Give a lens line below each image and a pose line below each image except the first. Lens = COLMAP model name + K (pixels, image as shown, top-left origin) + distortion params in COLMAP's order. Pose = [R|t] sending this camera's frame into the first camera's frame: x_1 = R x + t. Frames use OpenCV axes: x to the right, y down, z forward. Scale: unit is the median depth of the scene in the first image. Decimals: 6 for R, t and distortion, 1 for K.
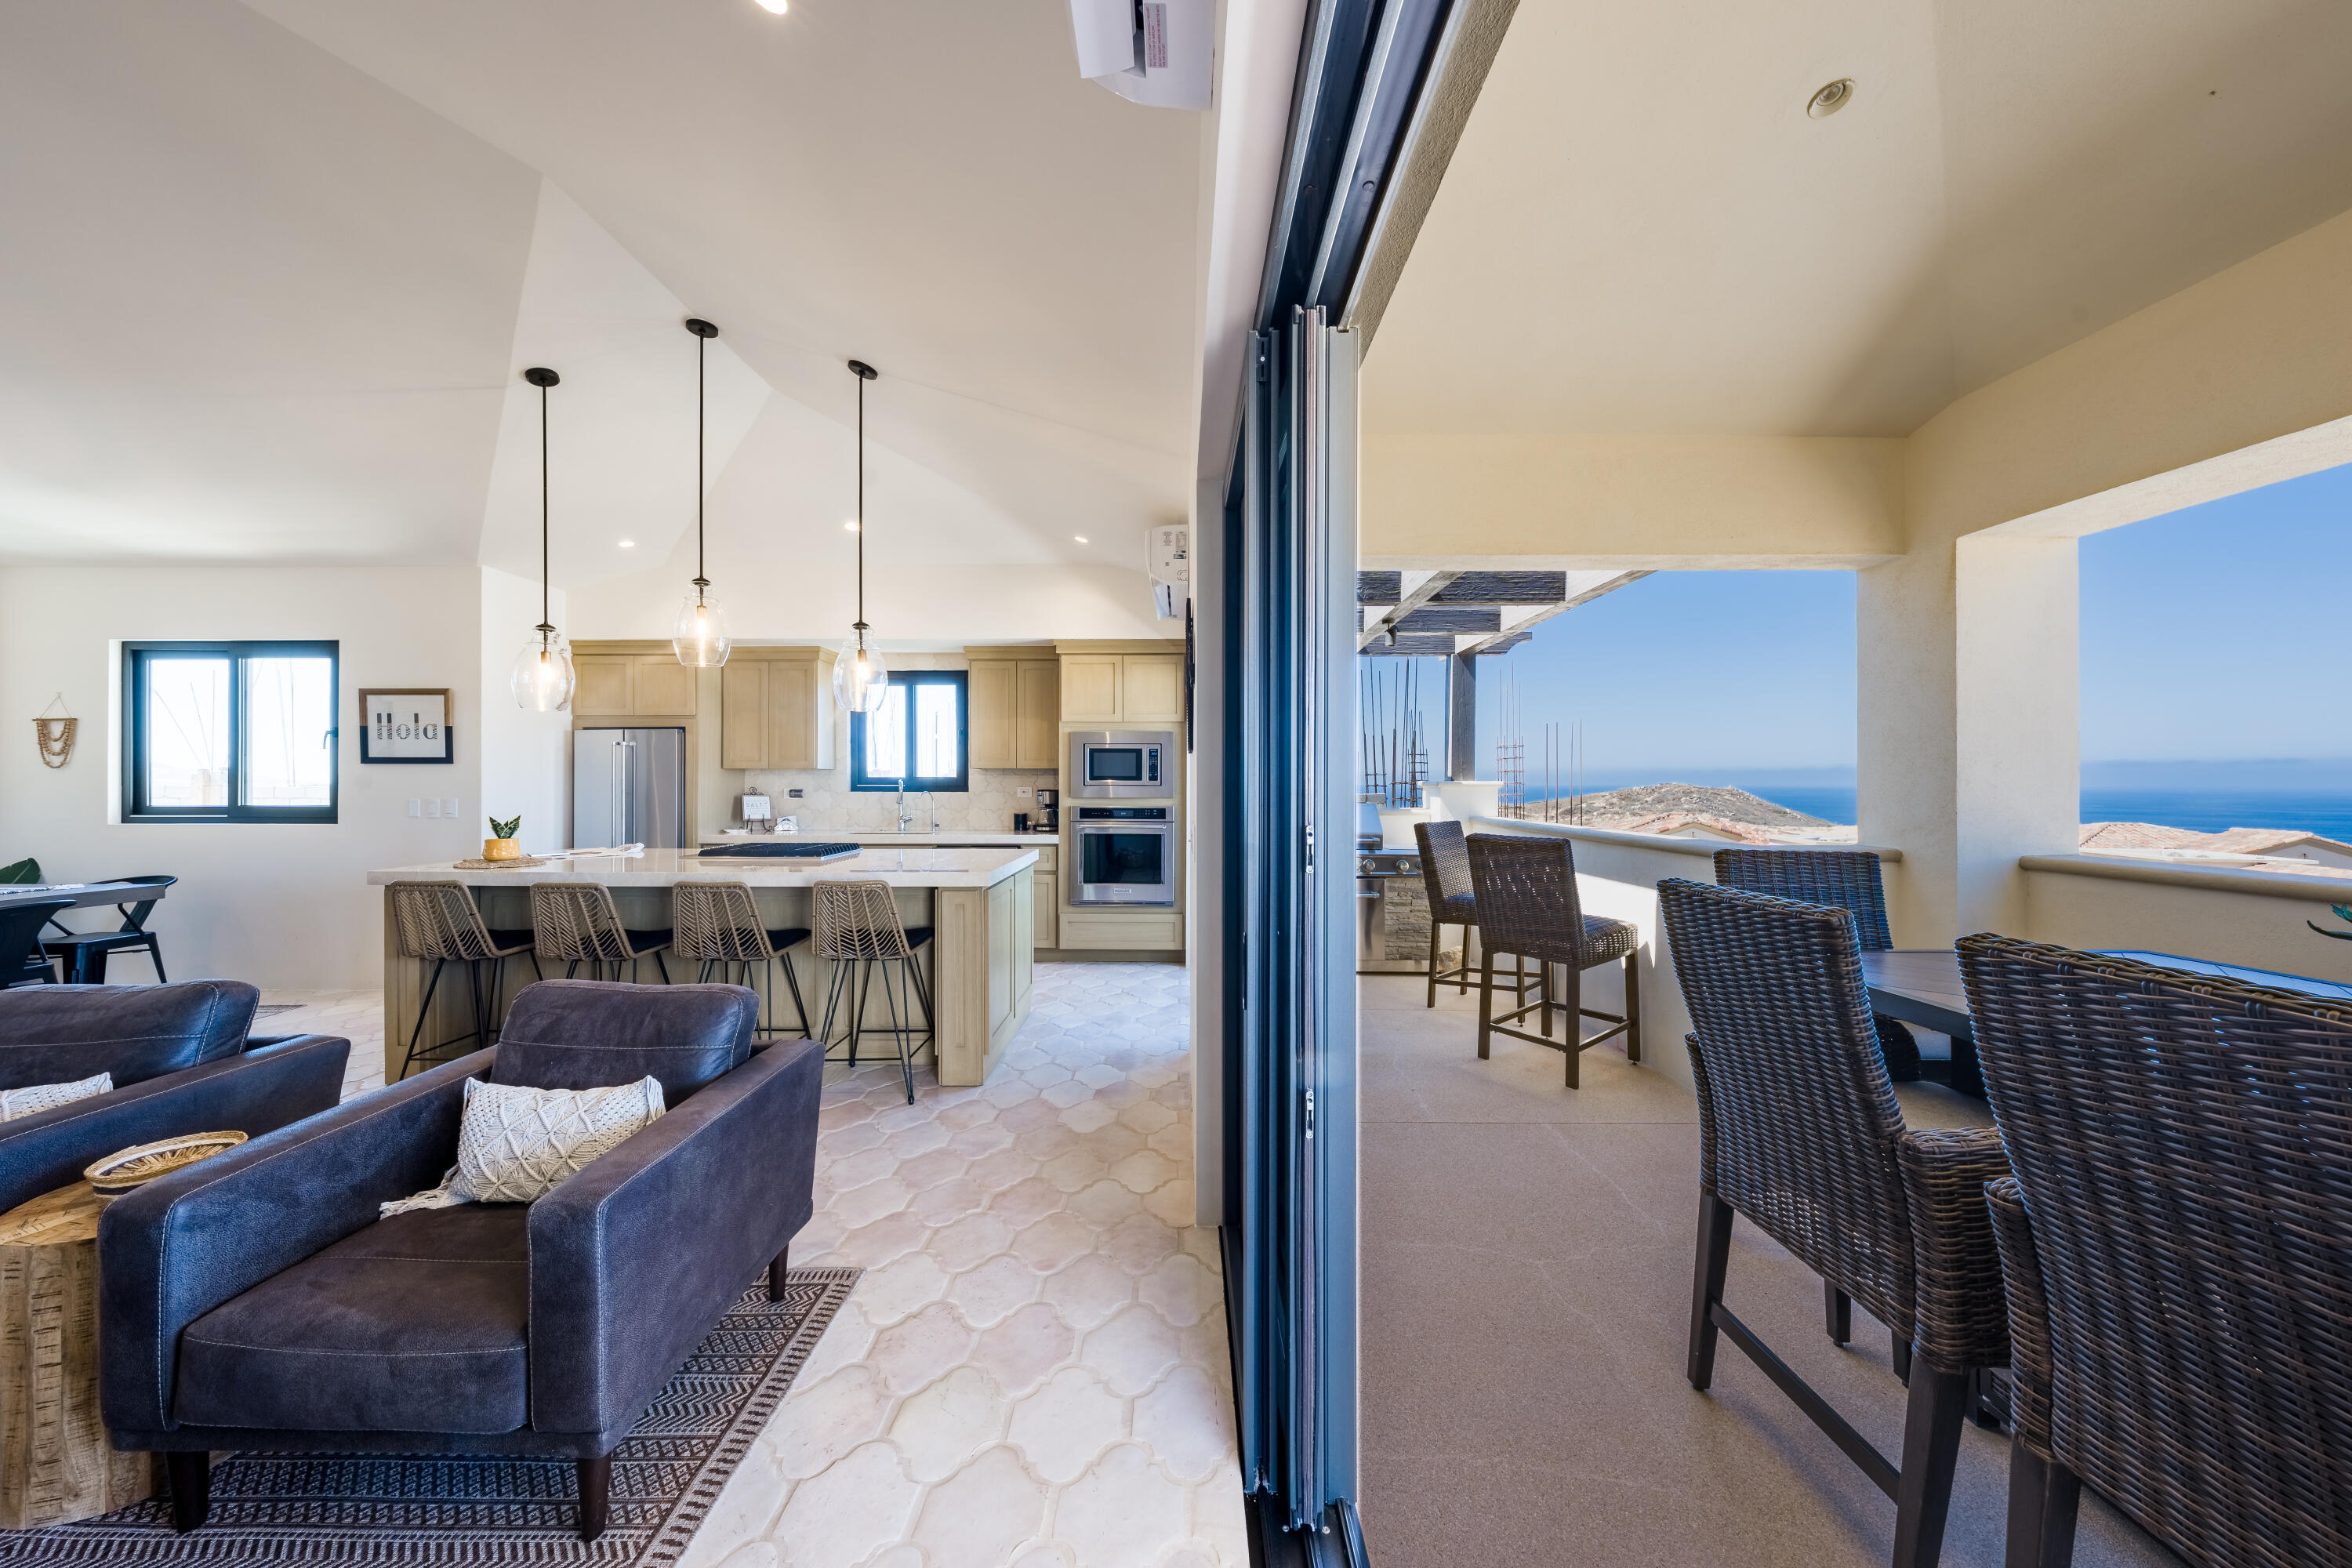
lens RADIAL K [[811.4, 0, 1162.8], [0, 811.4, 780.4], [0, 0, 1]] dist [0.000193, -0.000097]
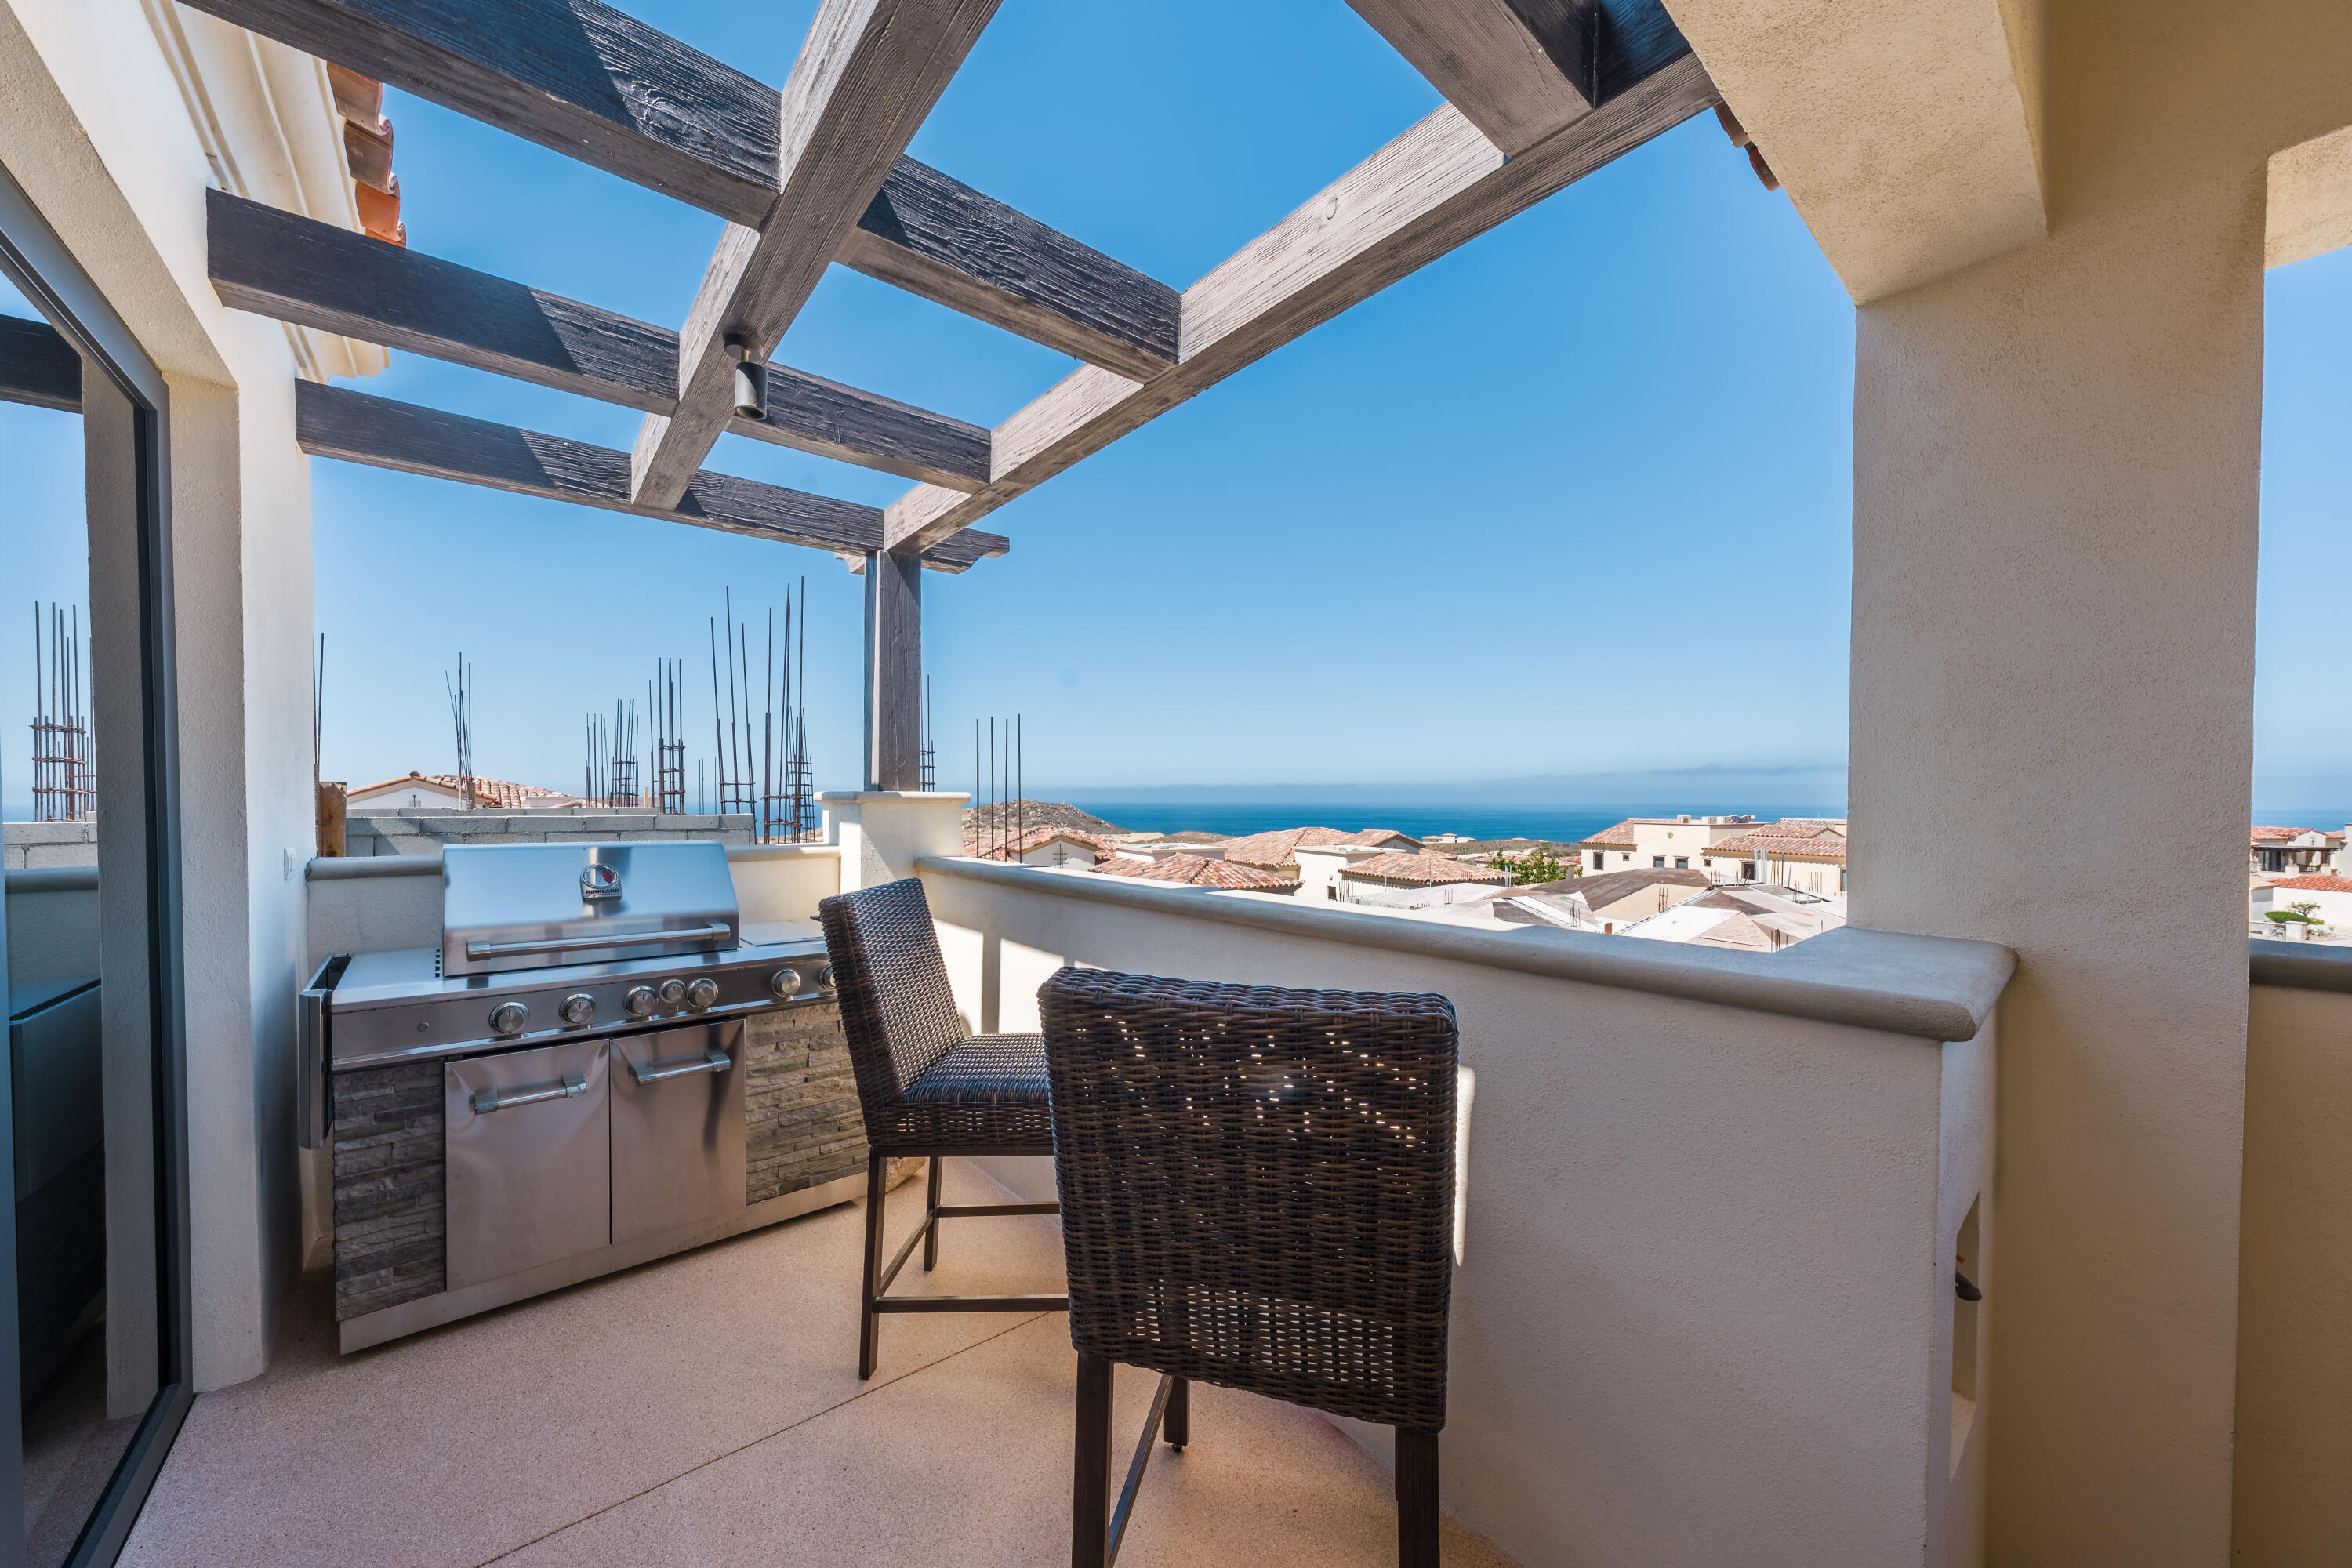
lens RADIAL K [[819.9, 0, 1113.7], [0, 819.9, 818.3], [0, 0, 1]] dist [0.000440, 0.000058]
pose [[0.780432, -0.014542, 0.625072, 0.032169], [-0.002169, 0.999661, 0.025964, 0.000884], [-0.625237, -0.021618, 0.780135, 0.111286]]
